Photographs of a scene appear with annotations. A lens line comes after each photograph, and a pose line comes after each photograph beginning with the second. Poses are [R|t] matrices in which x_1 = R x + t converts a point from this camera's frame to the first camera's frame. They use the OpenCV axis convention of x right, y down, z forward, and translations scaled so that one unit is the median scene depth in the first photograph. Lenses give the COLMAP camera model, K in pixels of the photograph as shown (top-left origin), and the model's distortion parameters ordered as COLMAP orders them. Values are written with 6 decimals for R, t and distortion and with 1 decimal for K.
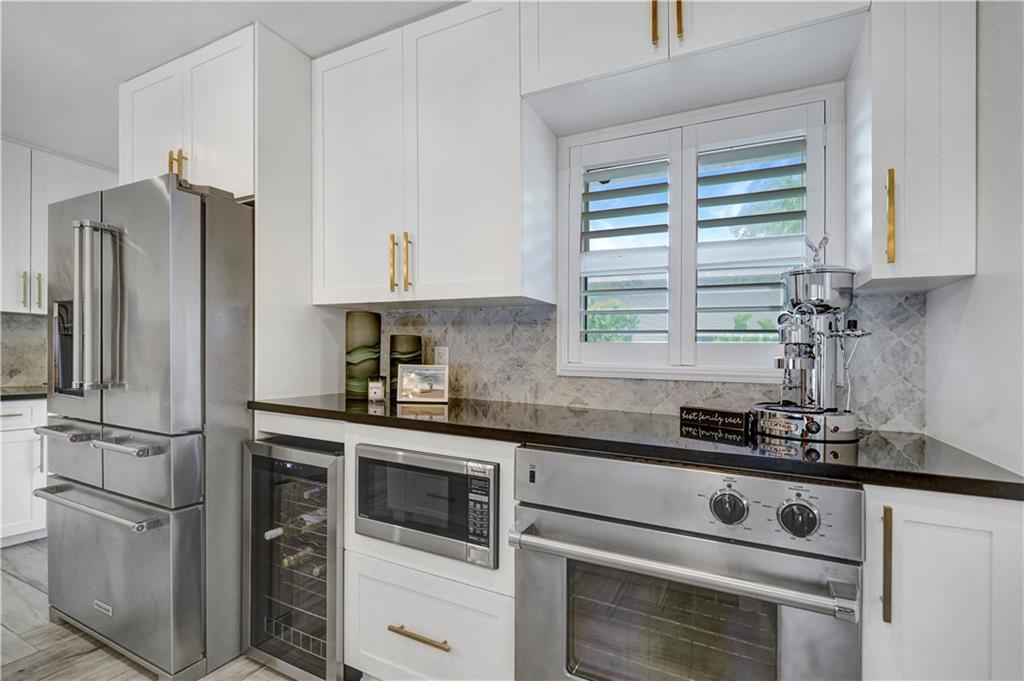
lens RADIAL K [[473.9, 0, 508.5], [0, 473.9, 356.5], [0, 0, 1]] dist [0.000398, 0.000114]
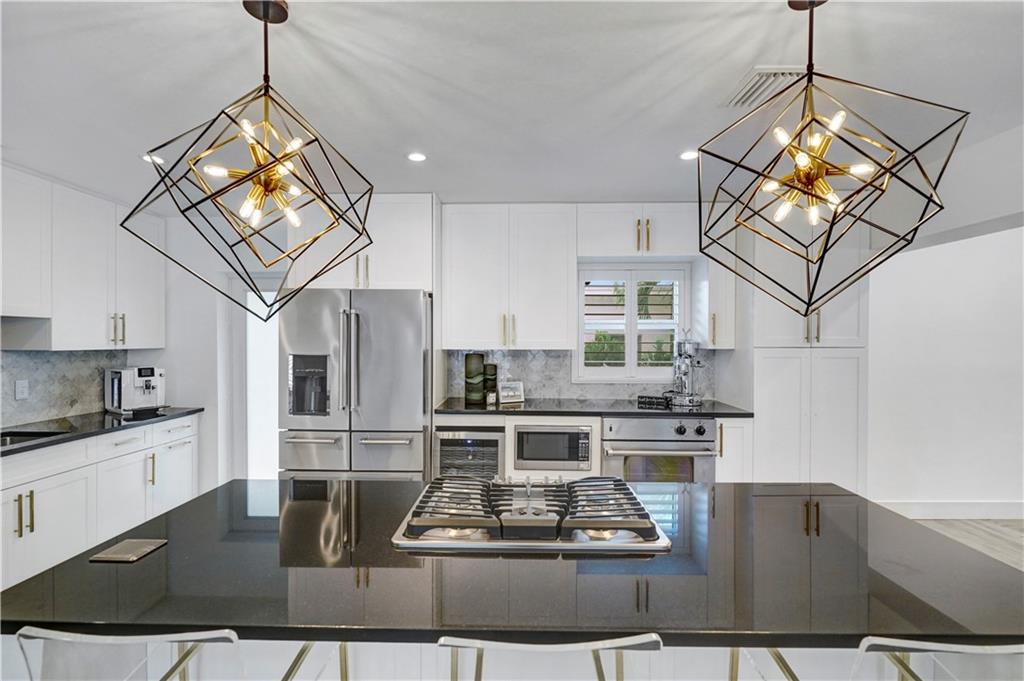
lens RADIAL K [[488.7, 0, 511.9], [0, 488.7, 346.8], [0, 0, 1]] dist [-0.003087, -0.000258]
pose [[0.889822, -0.026601, 0.455532, -1.295262], [0.014879, 0.999460, 0.029298, -0.218192], [-0.456065, -0.019292, 0.889737, -0.868357]]
